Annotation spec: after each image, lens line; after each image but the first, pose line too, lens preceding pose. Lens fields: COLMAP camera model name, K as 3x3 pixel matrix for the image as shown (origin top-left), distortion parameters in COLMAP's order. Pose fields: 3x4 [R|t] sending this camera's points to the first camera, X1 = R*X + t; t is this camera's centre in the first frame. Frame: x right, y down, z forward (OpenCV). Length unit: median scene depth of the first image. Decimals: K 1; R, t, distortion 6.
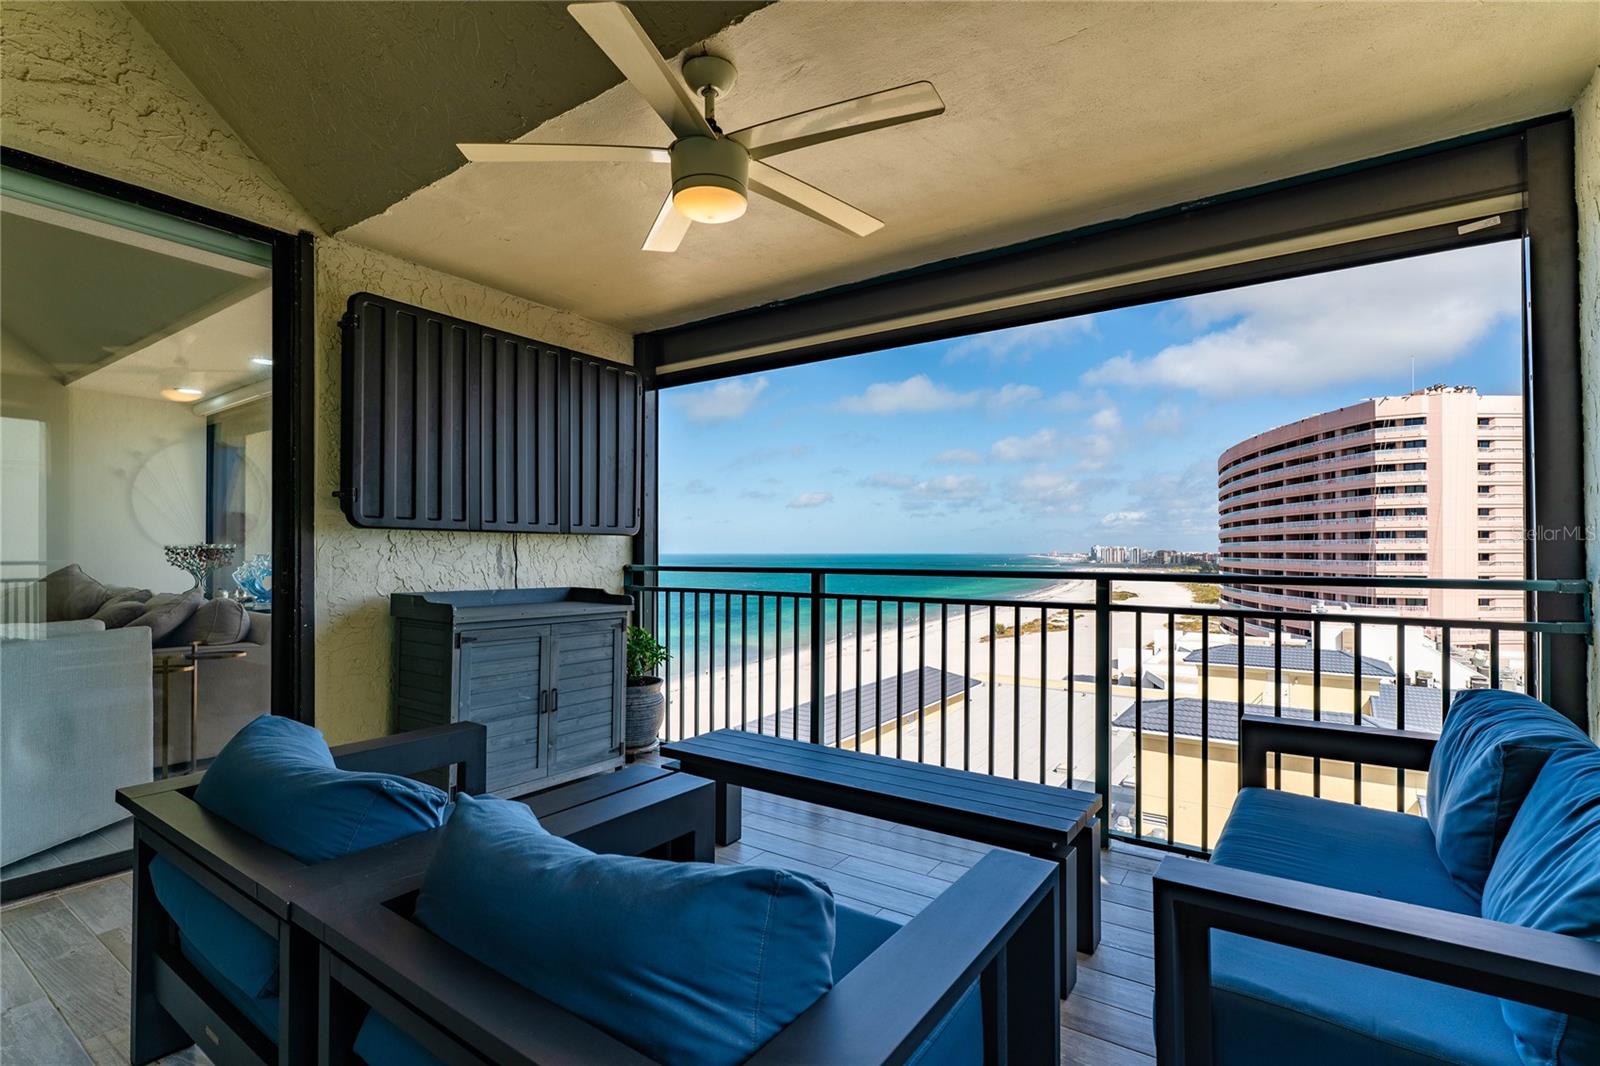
lens RADIAL K [[742.6, 0, 787.6], [0, 742.6, 547.7], [0, 0, 1]] dist [-0.002523, -0.000034]
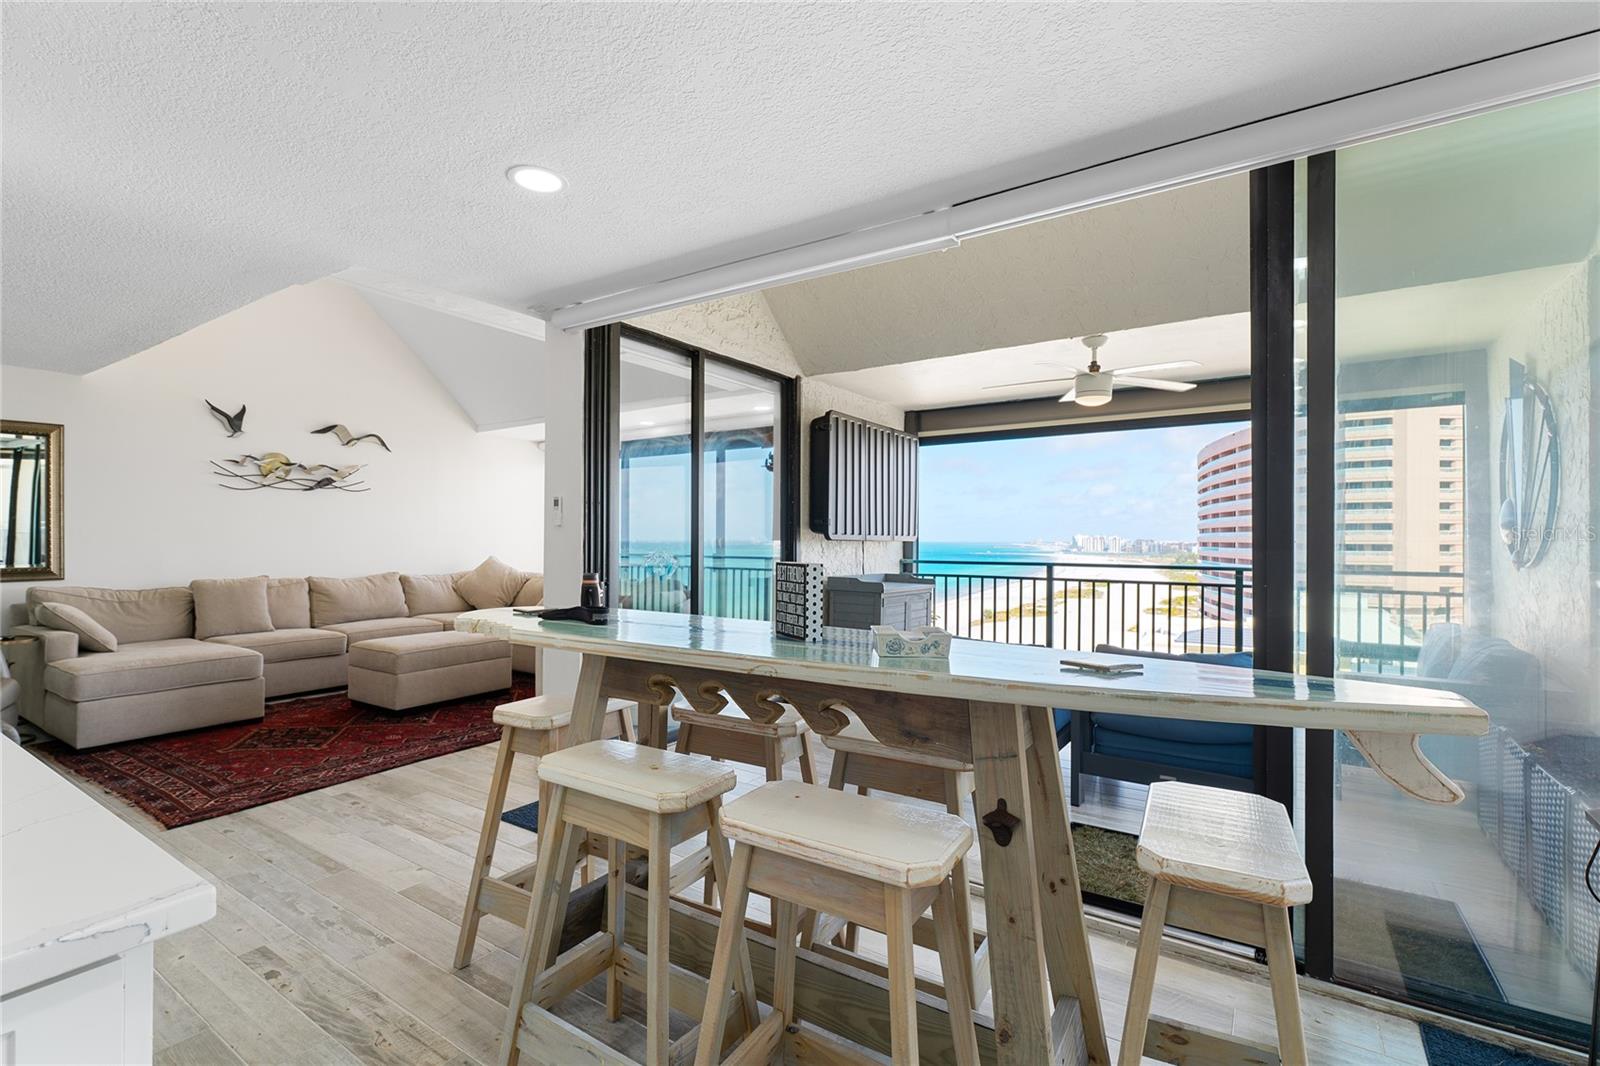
lens RADIAL K [[742.6, 0, 799.8], [0, 742.6, 535.2], [0, 0, 1]] dist [-0.002523, -0.000034]
pose [[0.999248, 0.003945, 0.038567, -0.141831], [-0.003914, 0.999992, -0.000903, -0.007621], [-0.038571, 0.000751, 0.999256, -0.152988]]
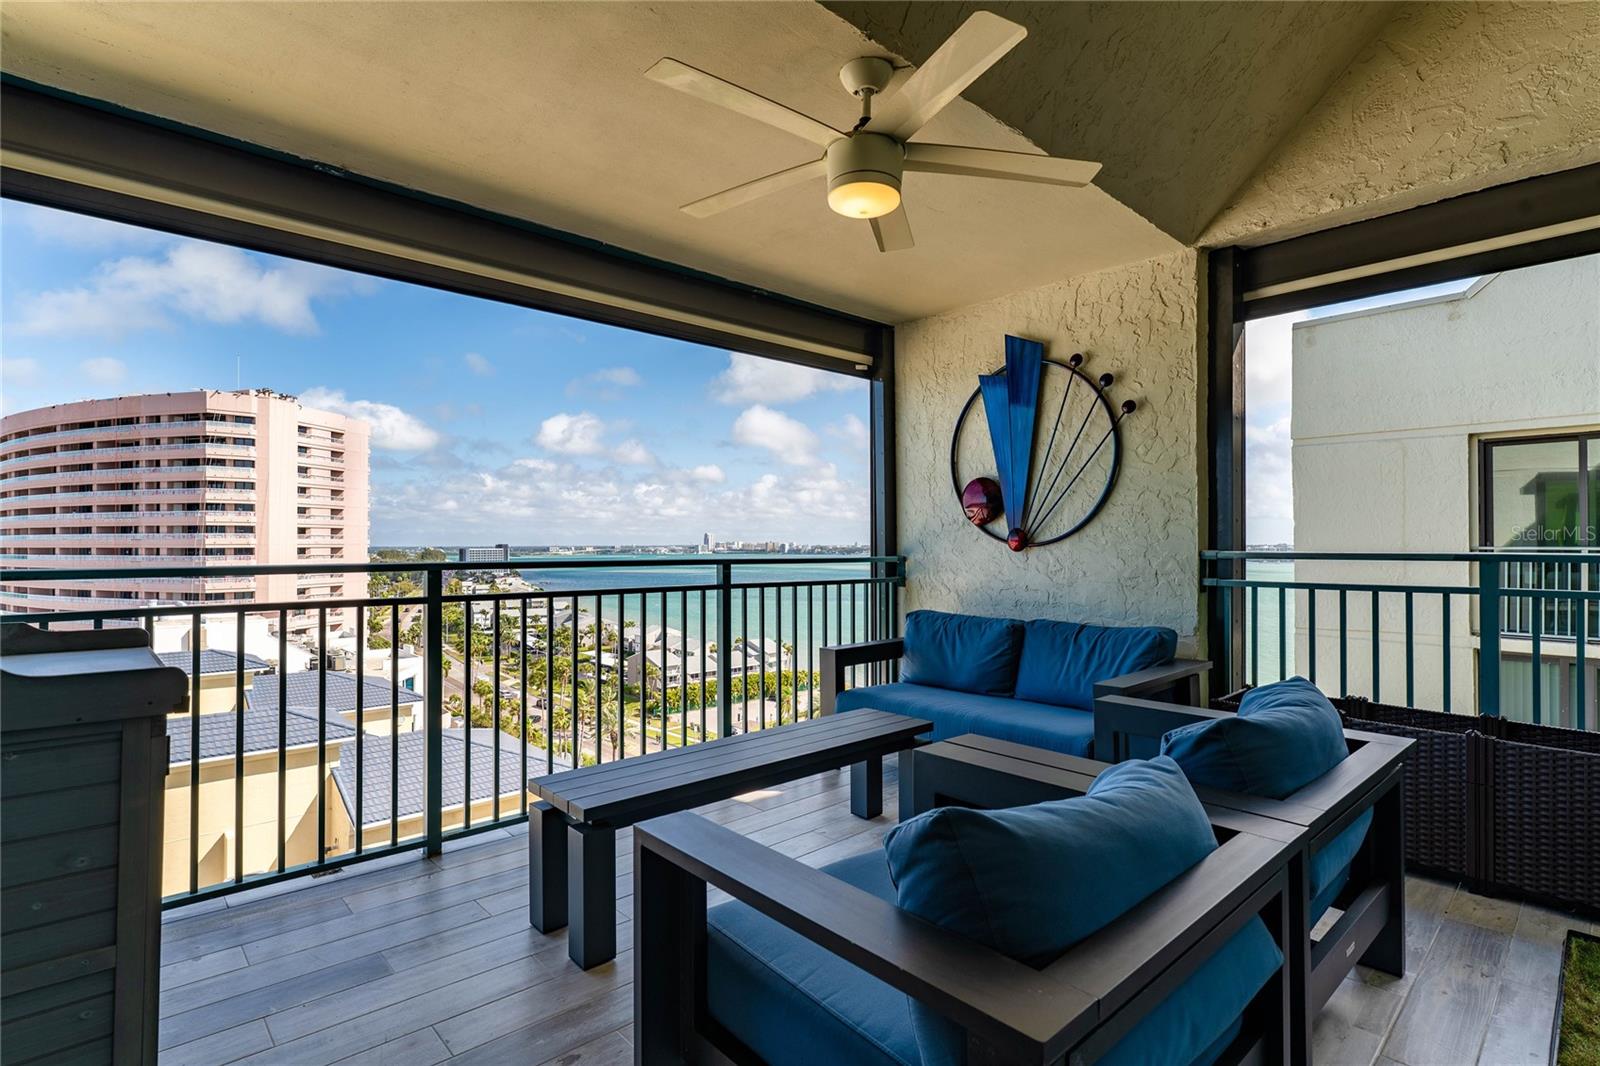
lens RADIAL K [[770.5, 0, 799.2], [0, 770.5, 538.7], [0, 0, 1]] dist [0.001328, -0.000340]
pose [[0.214284, 0.008221, 0.976737, -0.155999], [-0.003018, 0.999965, -0.007755, 0.001824], [-0.976767, -0.001287, 0.214301, 0.115638]]
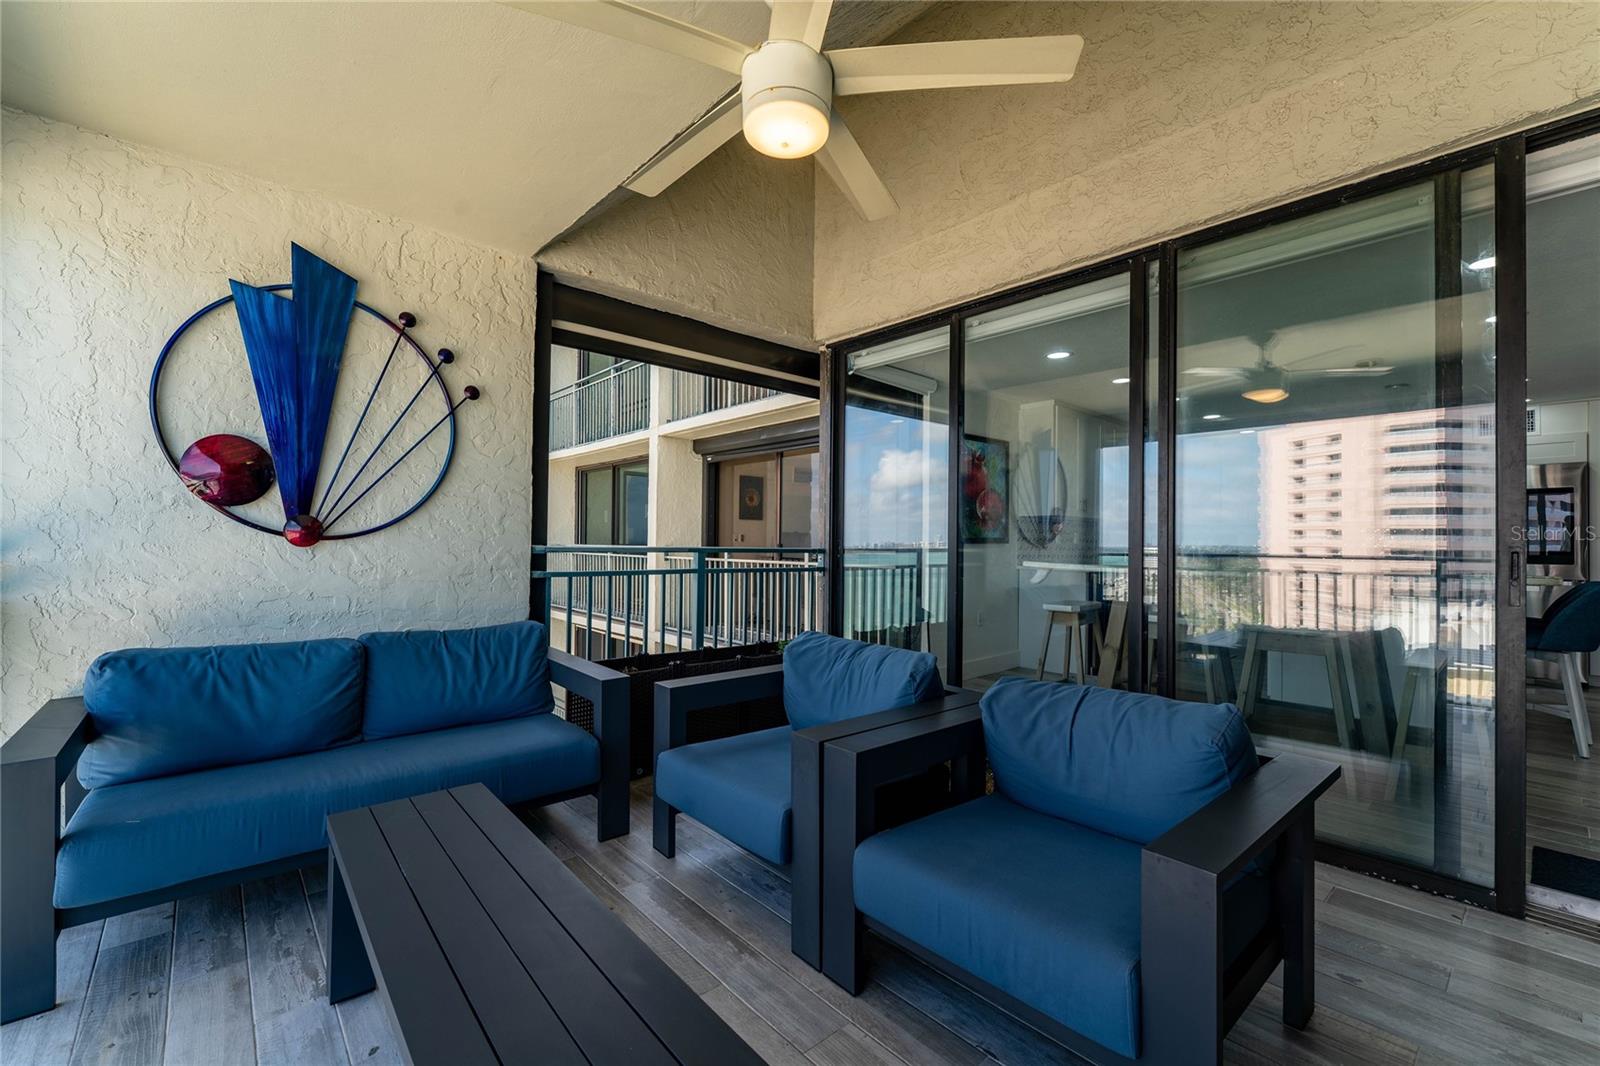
lens RADIAL K [[699.0, 0, 810.2], [0, 699.0, 531.7], [0, 0, 1]] dist [-0.002902, -0.000543]
pose [[-0.978675, -0.008523, 0.205239, -0.040991], [-0.012626, 0.999746, -0.018691, 0.001902], [-0.205027, -0.020884, -0.978533, 0.243962]]
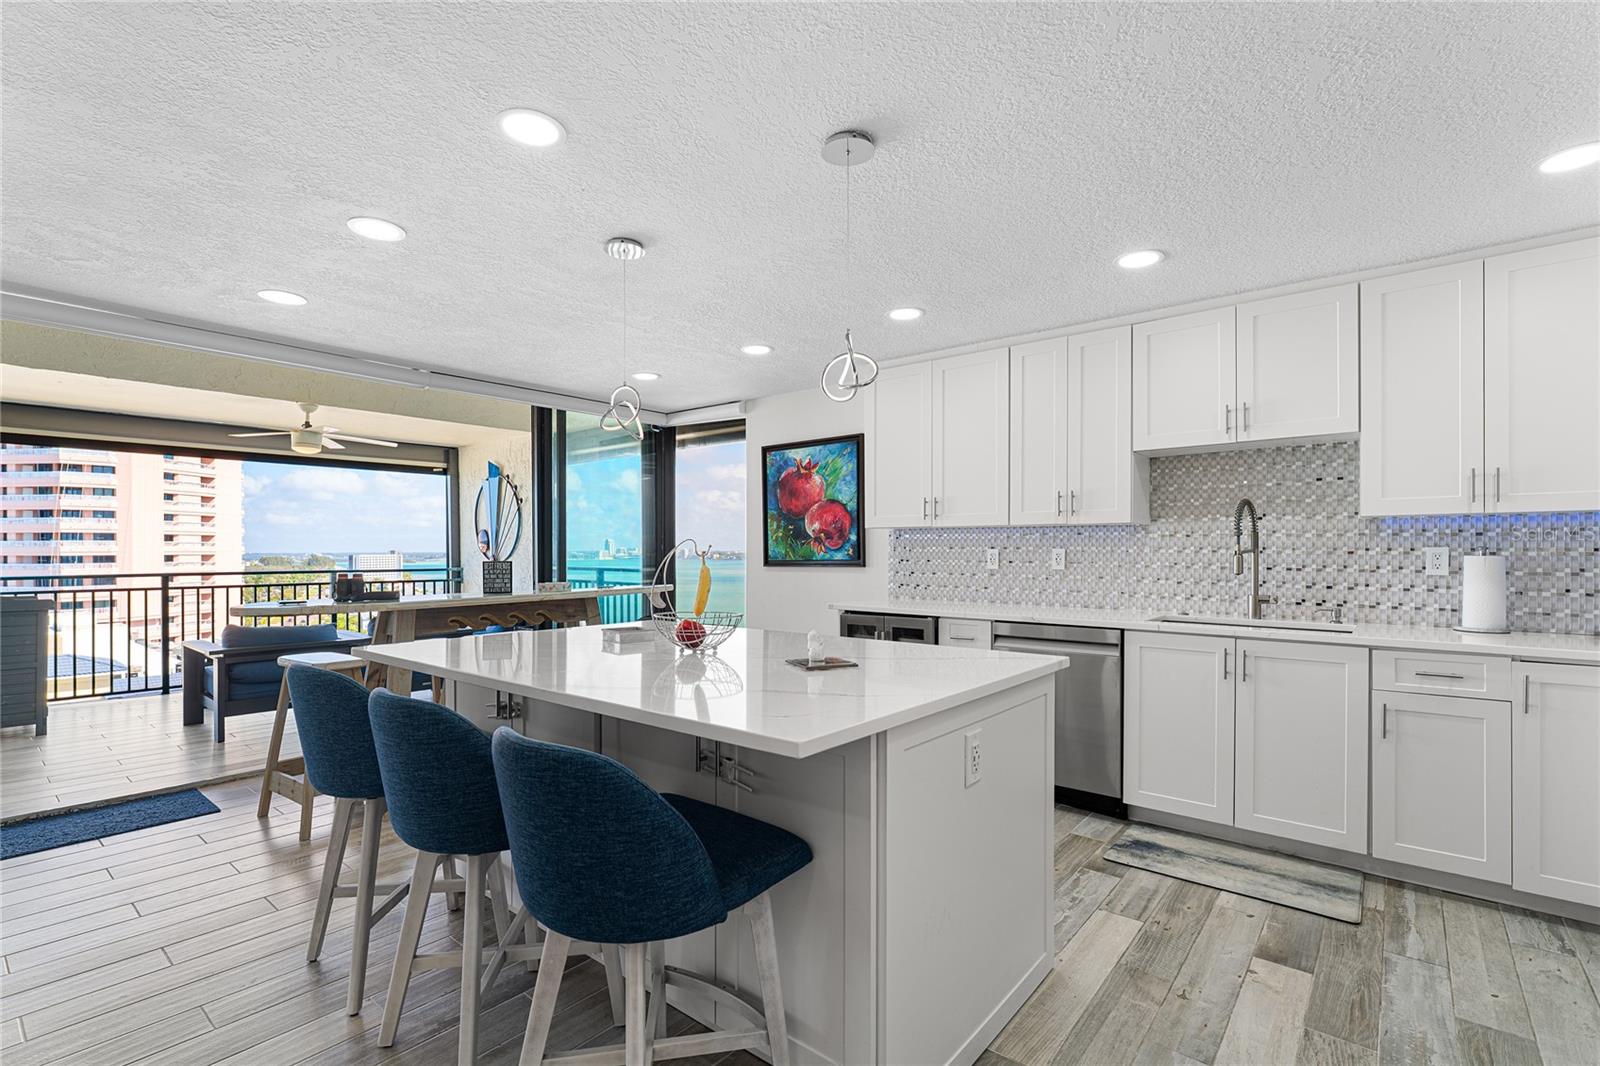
lens RADIAL K [[742.6, 0, 800.8], [0, 742.6, 557.3], [0, 0, 1]] dist [-0.002523, -0.000034]
pose [[0.087292, -0.009776, 0.996135, -0.392607], [-0.001314, 0.999950, 0.009929, -0.007595], [-0.996182, -0.002175, 0.087275, -0.167606]]
